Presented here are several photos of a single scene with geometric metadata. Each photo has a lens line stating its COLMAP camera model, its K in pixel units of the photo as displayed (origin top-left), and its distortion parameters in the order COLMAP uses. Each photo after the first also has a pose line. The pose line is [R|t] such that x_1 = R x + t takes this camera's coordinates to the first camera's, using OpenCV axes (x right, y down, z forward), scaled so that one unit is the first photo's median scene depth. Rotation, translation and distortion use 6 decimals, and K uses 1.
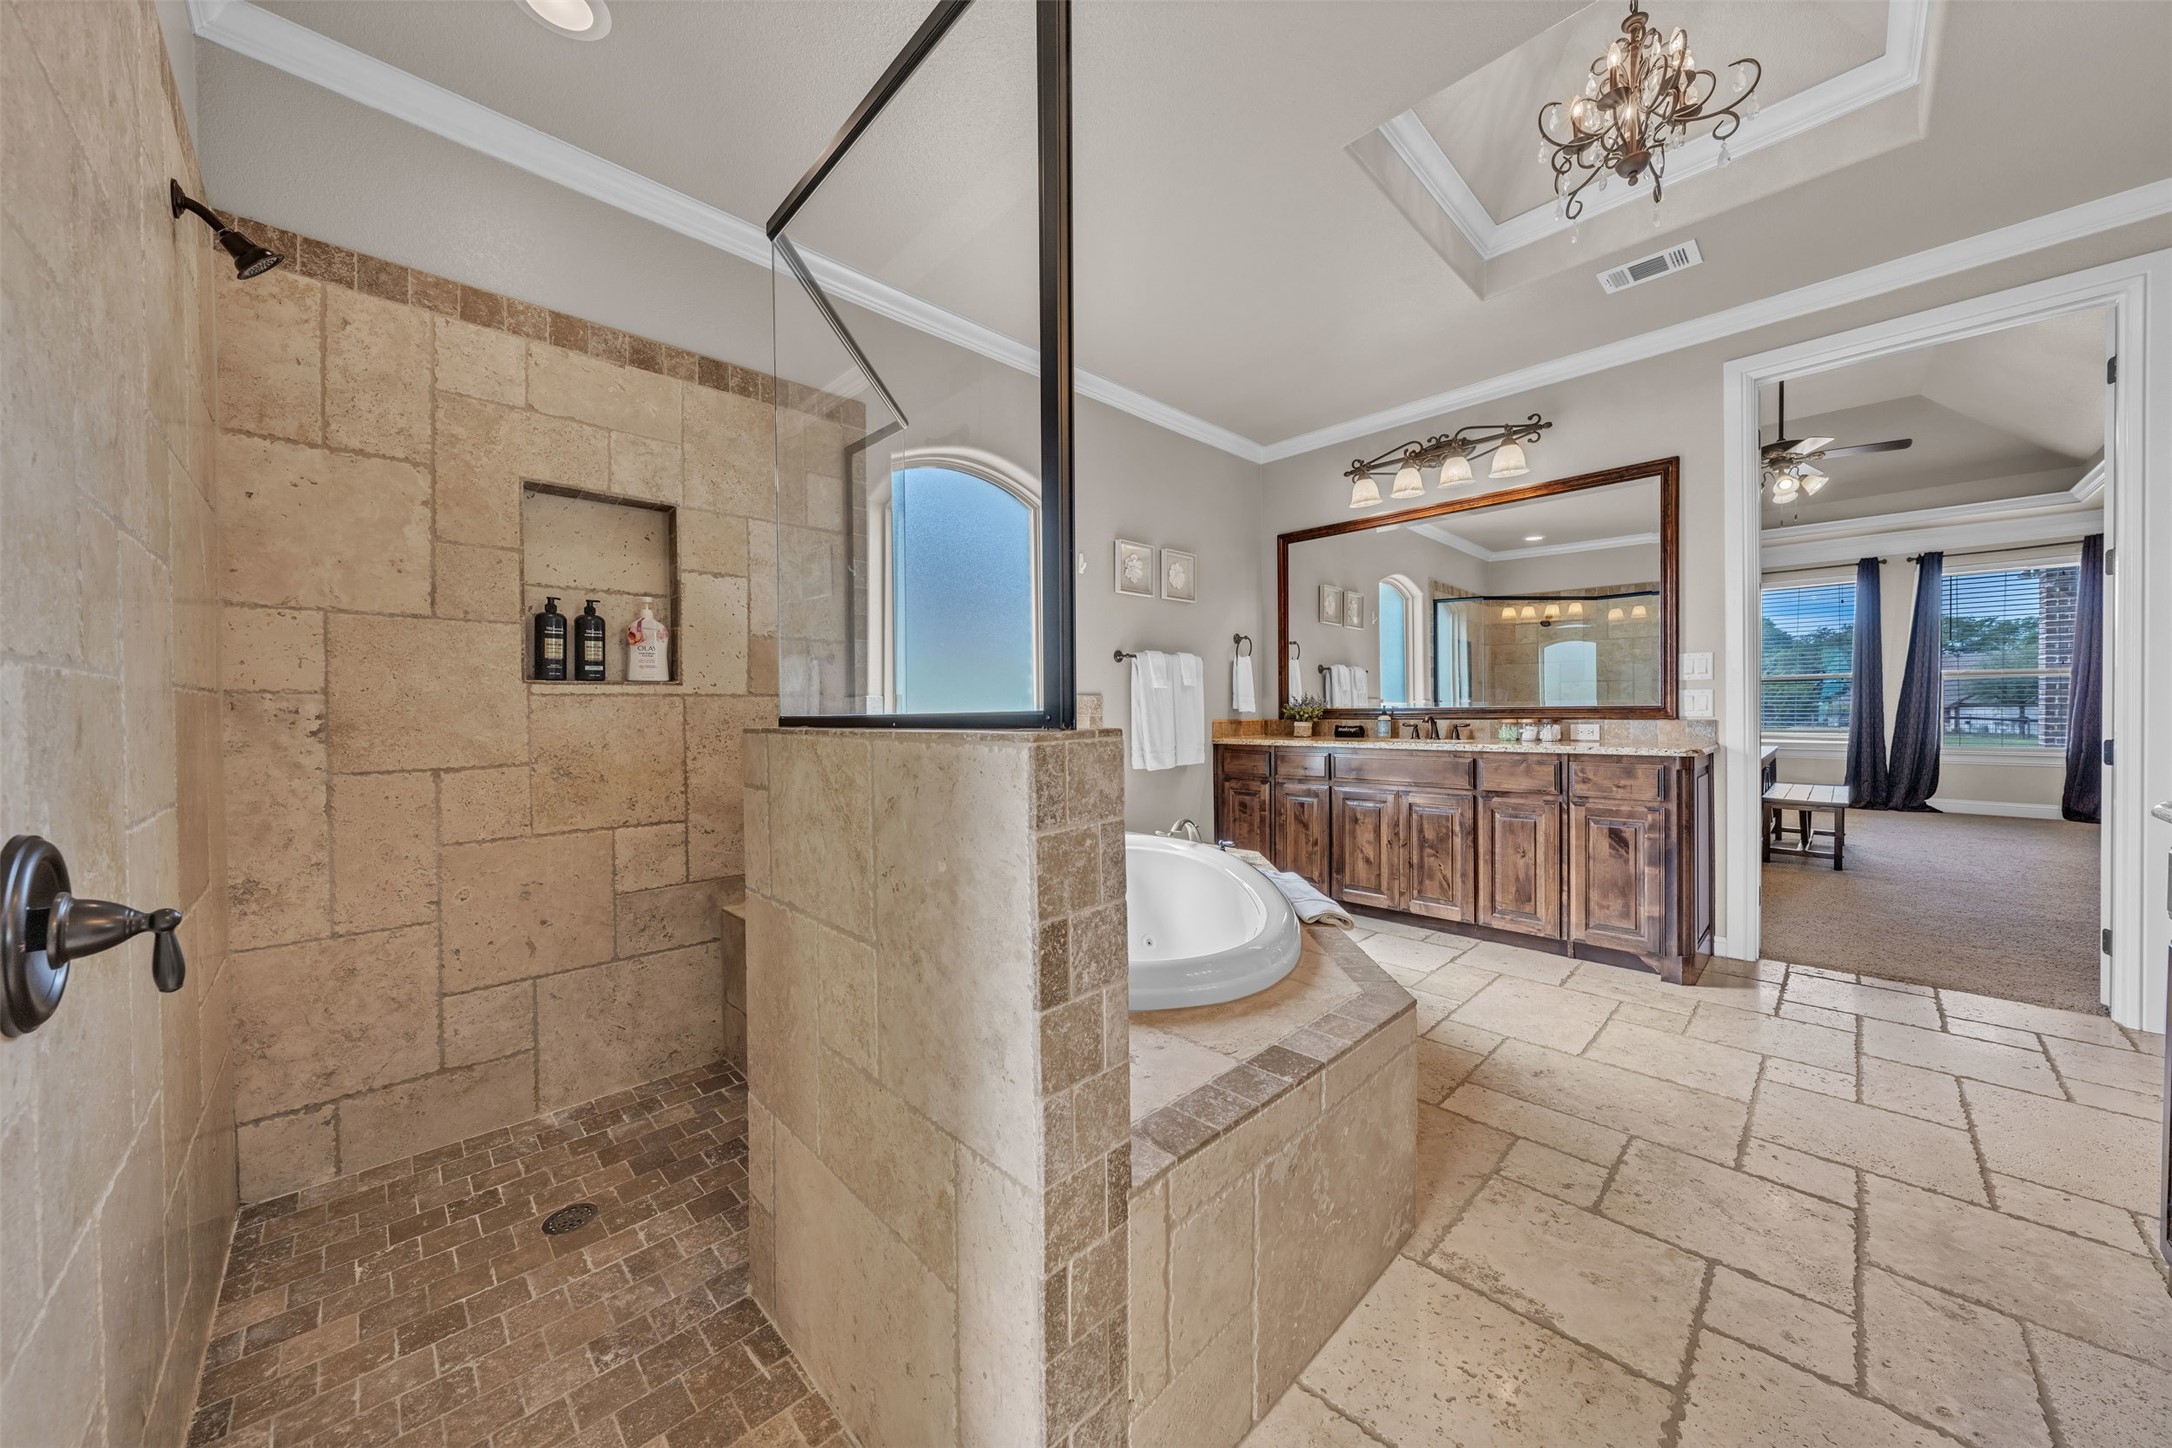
lens RADIAL K [[738.3, 0, 1080.3], [0, 738.3, 710.0], [0, 0, 1]] dist [-0.000120, -0.000035]
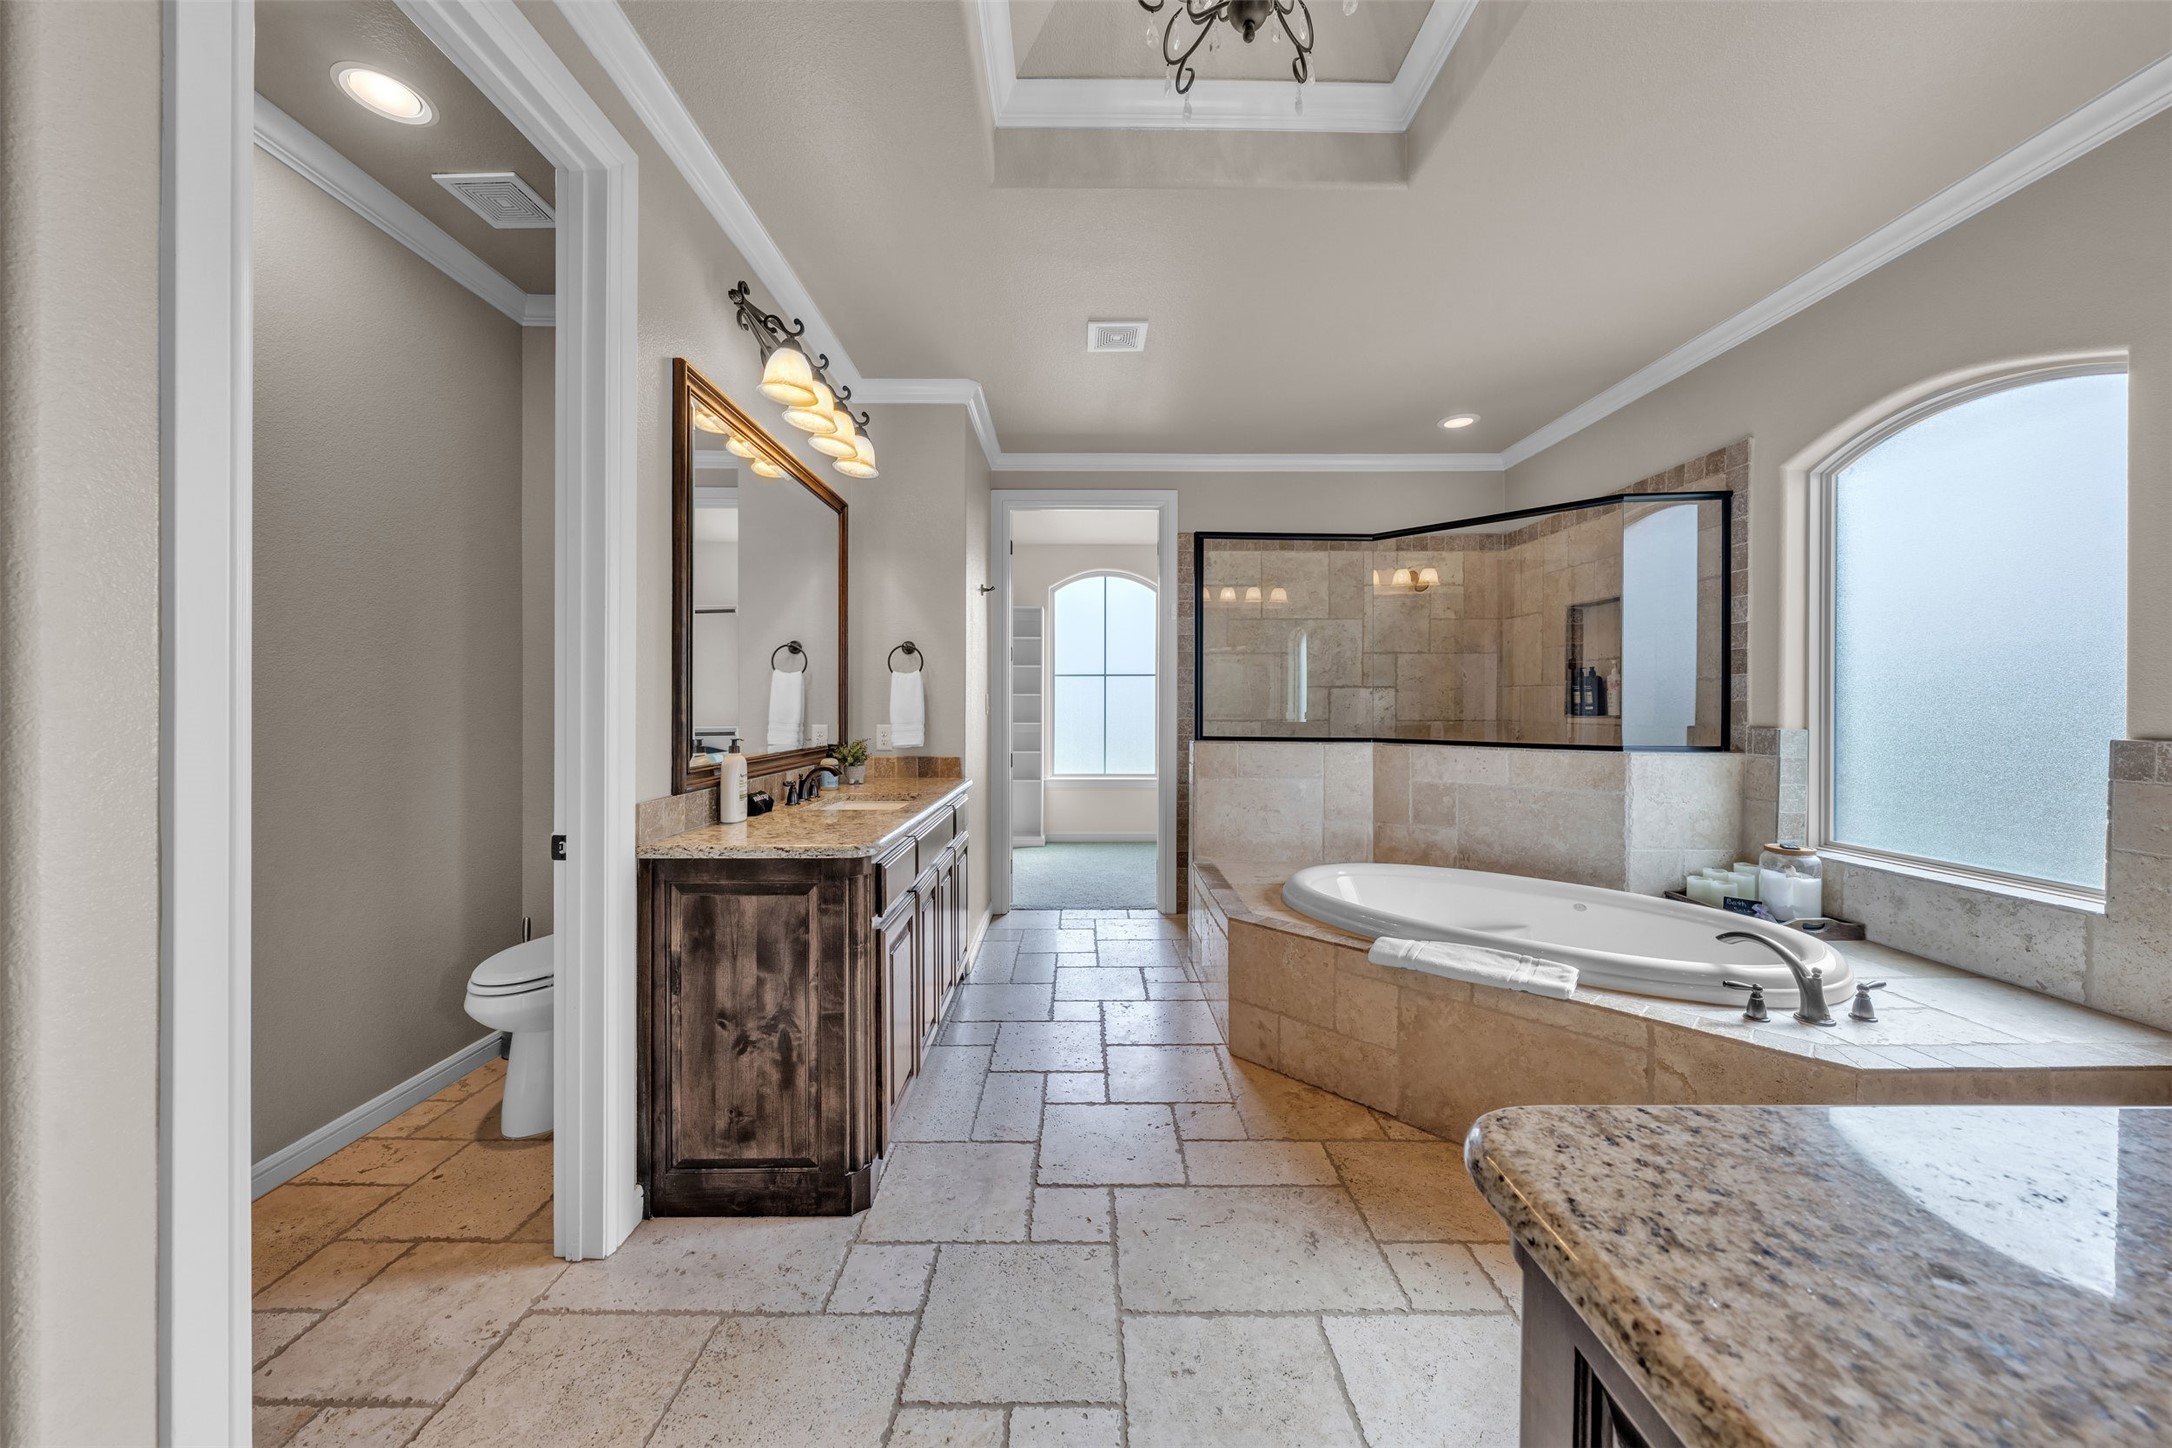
lens RADIAL K [[738.3, 0, 1080.3], [0, 738.3, 710.0], [0, 0, 1]] dist [-0.000120, -0.000035]
pose [[-0.695302, 0.009860, -0.718650, 1.842590], [0.002846, 0.999936, 0.010965, -0.100164], [0.718712, 0.005579, -0.695285, 1.867093]]
